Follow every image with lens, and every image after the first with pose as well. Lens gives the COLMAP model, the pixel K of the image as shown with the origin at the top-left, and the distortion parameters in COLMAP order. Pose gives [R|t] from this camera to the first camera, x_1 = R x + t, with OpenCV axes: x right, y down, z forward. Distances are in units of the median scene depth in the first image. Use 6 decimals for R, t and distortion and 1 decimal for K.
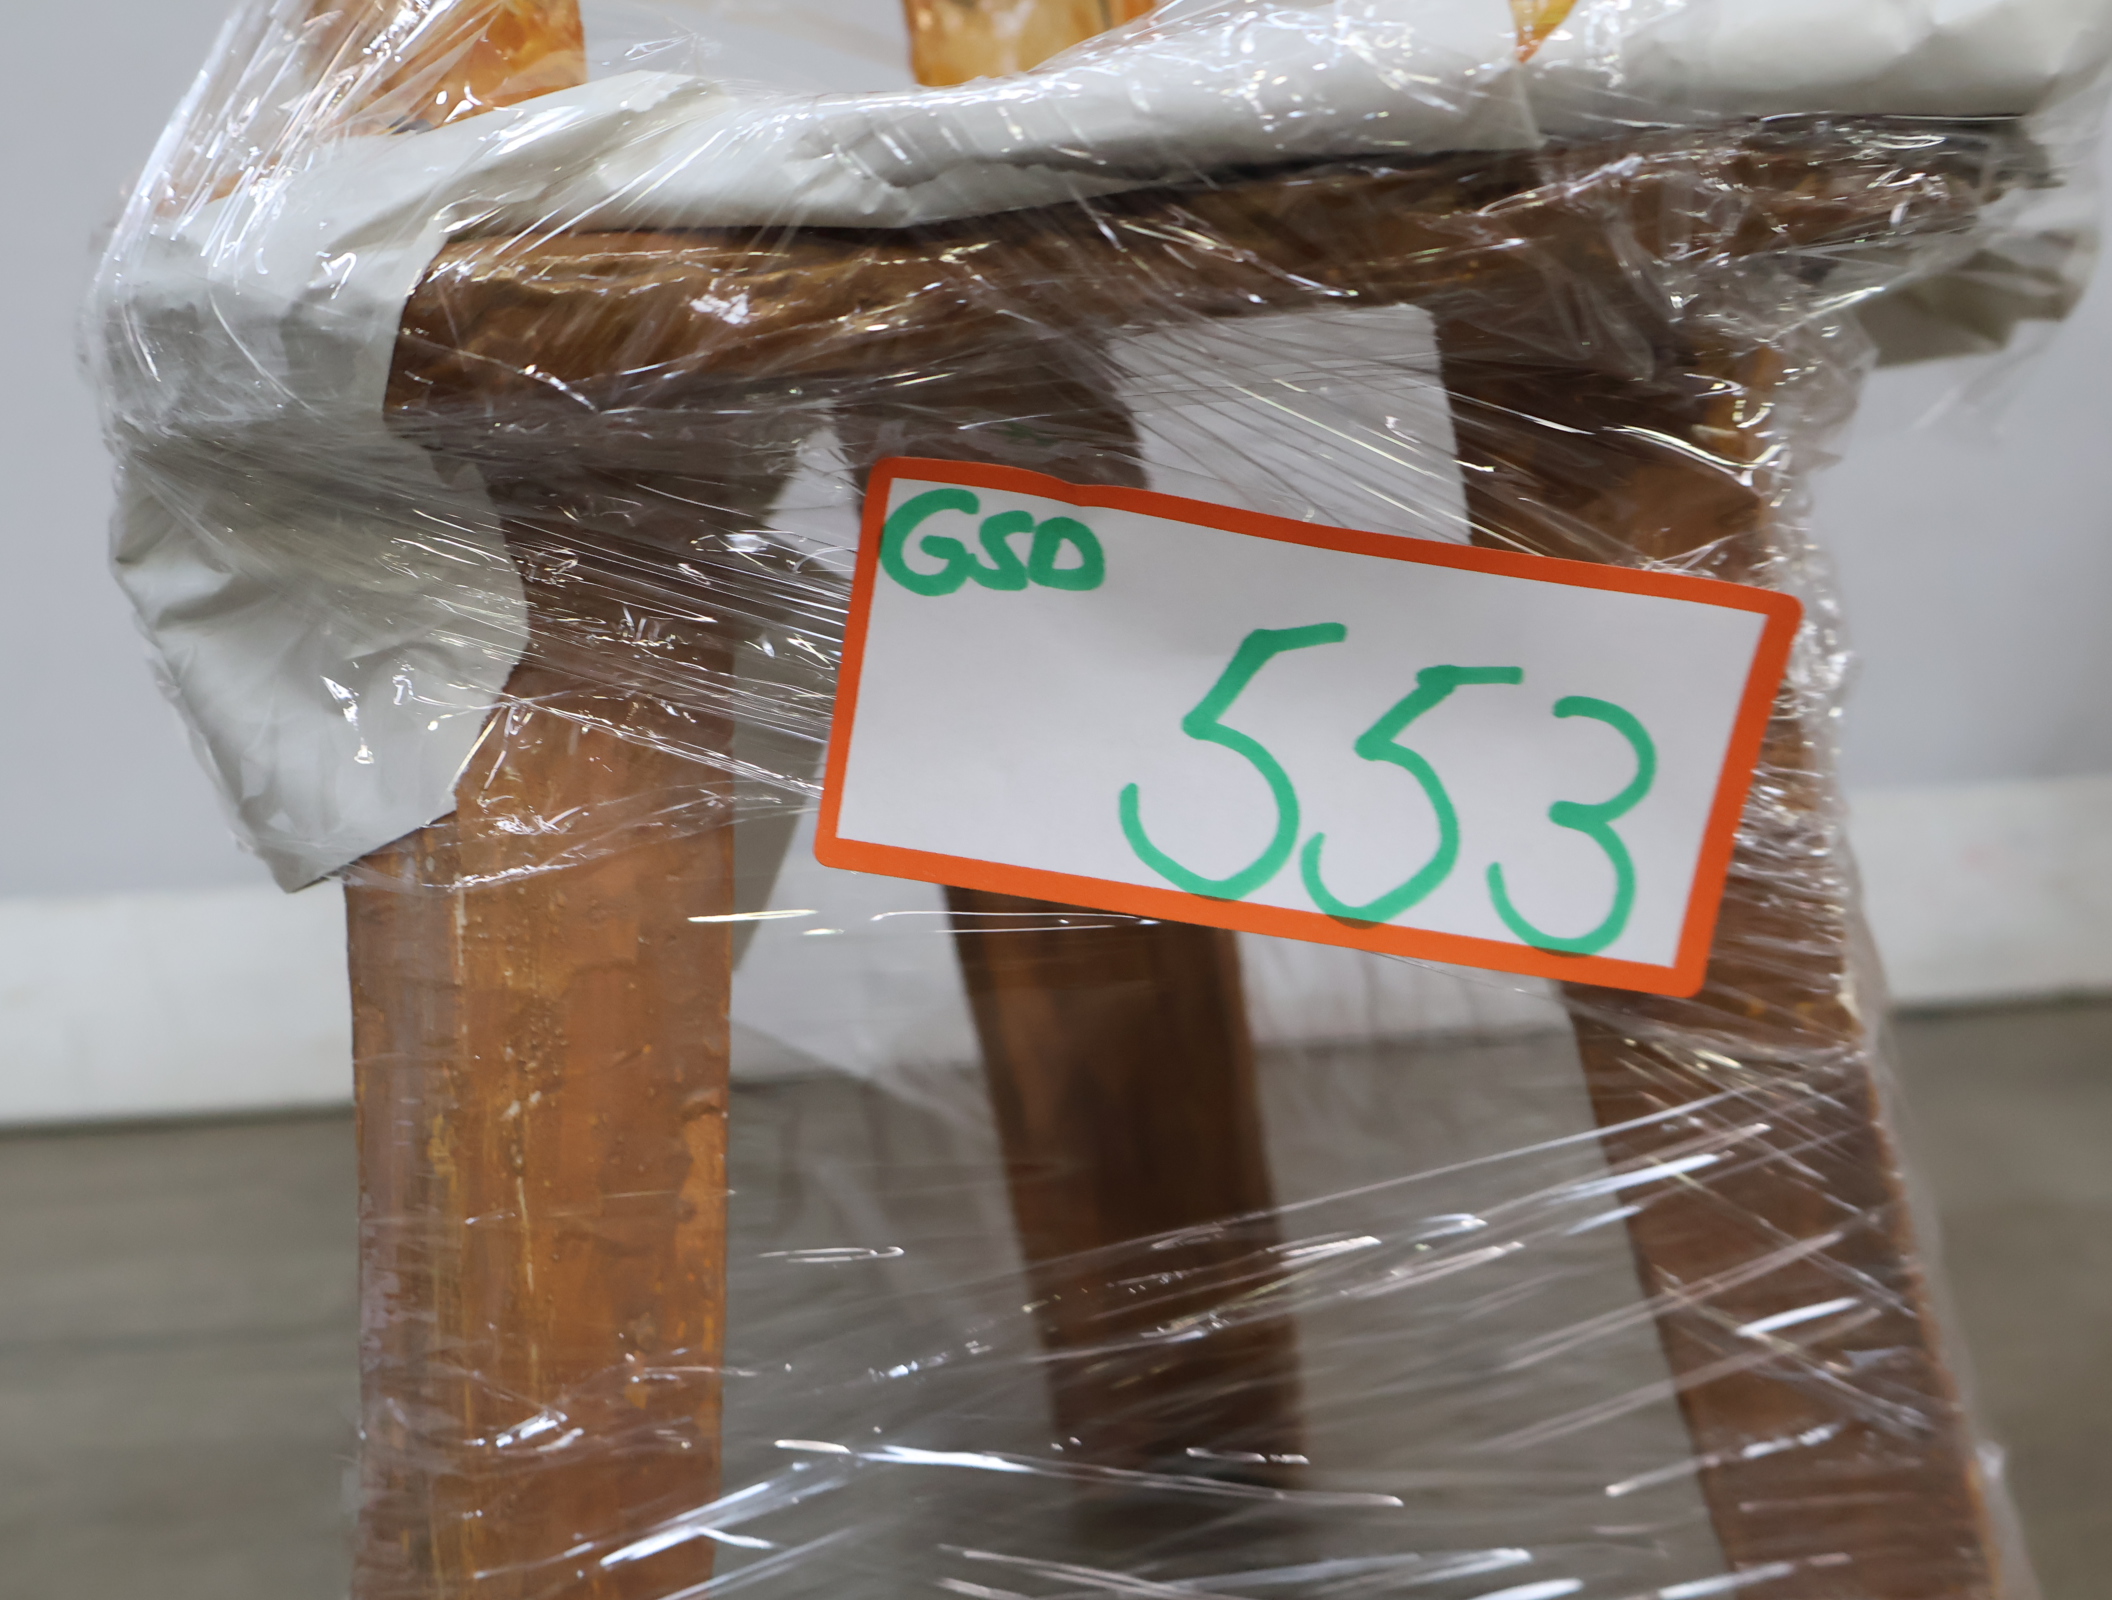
lens RADIAL K [[2205.1, 0, 1053.3], [0, 2205.1, 802.8], [0, 0, 1]] dist [0.014293, 0.000000]
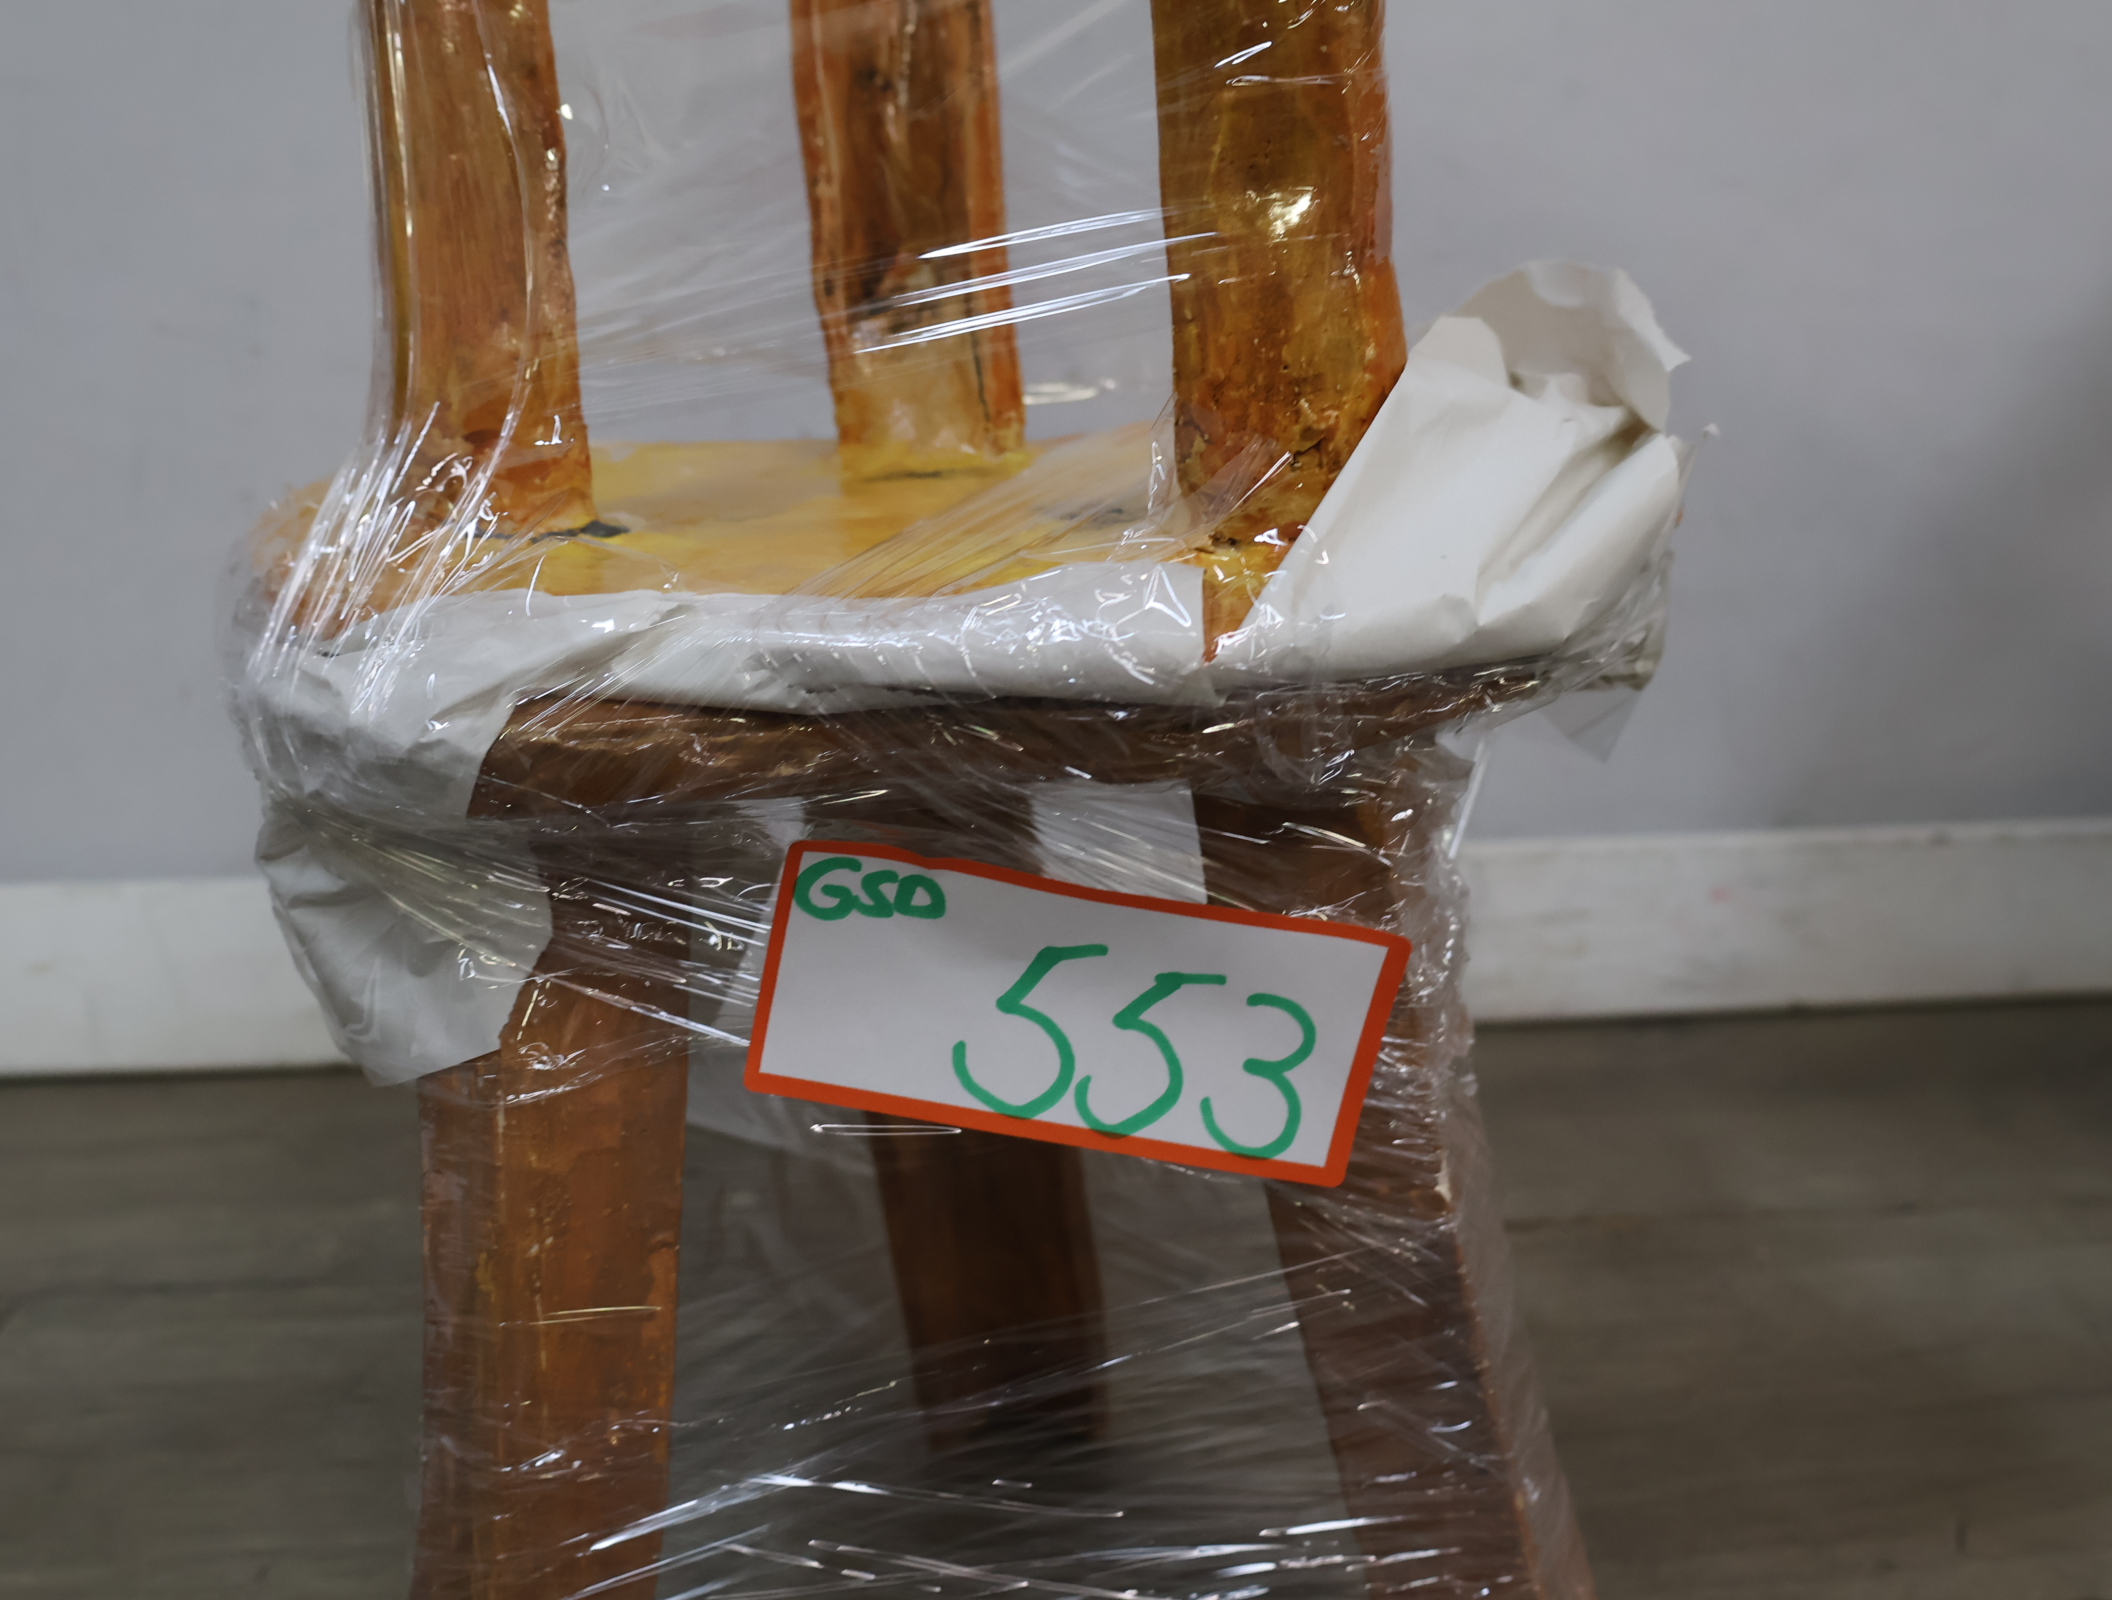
lens RADIAL K [[2205.1, 0, 1058.0], [0, 2205.1, 797.4], [0, 0, 1]] dist [0.014293, 0.000000]
pose [[0.998688, 0.033317, 0.038882, 0.037526], [-0.035838, 0.997171, 0.066074, -0.271931], [-0.036571, -0.067381, 0.997057, -0.464136]]
